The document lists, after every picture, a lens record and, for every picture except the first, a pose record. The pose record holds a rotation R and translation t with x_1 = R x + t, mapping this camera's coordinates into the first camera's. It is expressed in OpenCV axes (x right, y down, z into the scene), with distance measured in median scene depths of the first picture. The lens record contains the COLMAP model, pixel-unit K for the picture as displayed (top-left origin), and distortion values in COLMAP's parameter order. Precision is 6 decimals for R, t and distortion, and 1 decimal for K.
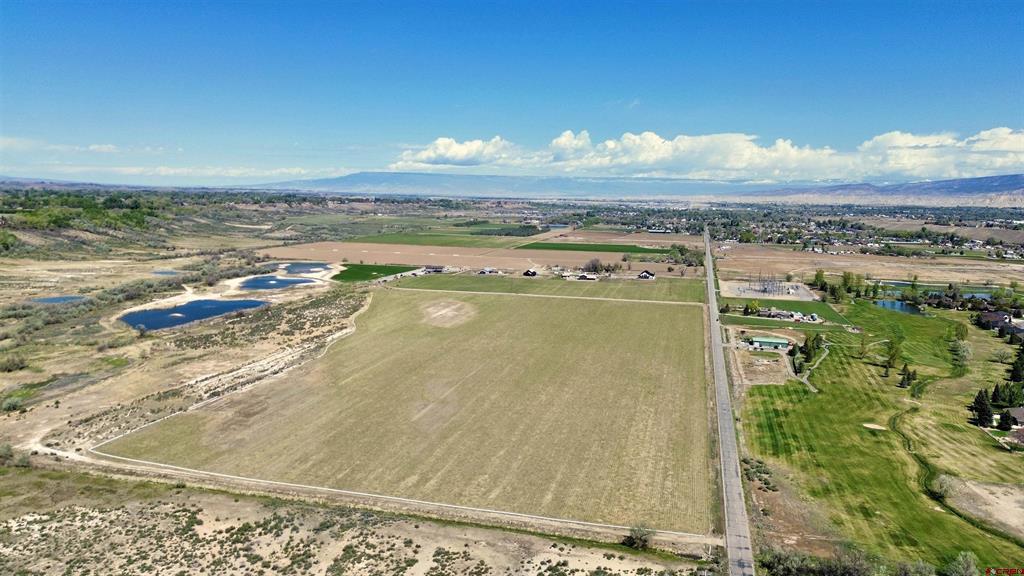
lens RADIAL K [[719.5, 0, 510.8], [0, 719.5, 292.2], [0, 0, 1]] dist [0.076370, -0.066241]
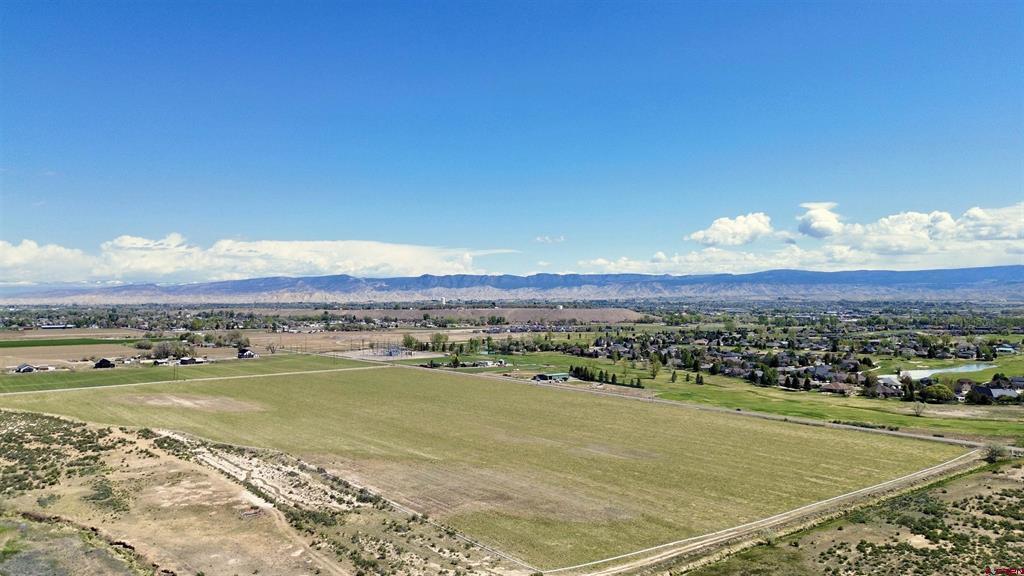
lens RADIAL K [[723.8, 0, 511.1], [0, 723.8, 288.6], [0, 0, 1]] dist [0.073492, -0.067626]
pose [[0.603235, -0.006627, 0.797536, -0.906307], [0.120733, 0.989201, -0.083100, 0.028897], [-0.788372, 0.146418, 0.597521, 0.540649]]
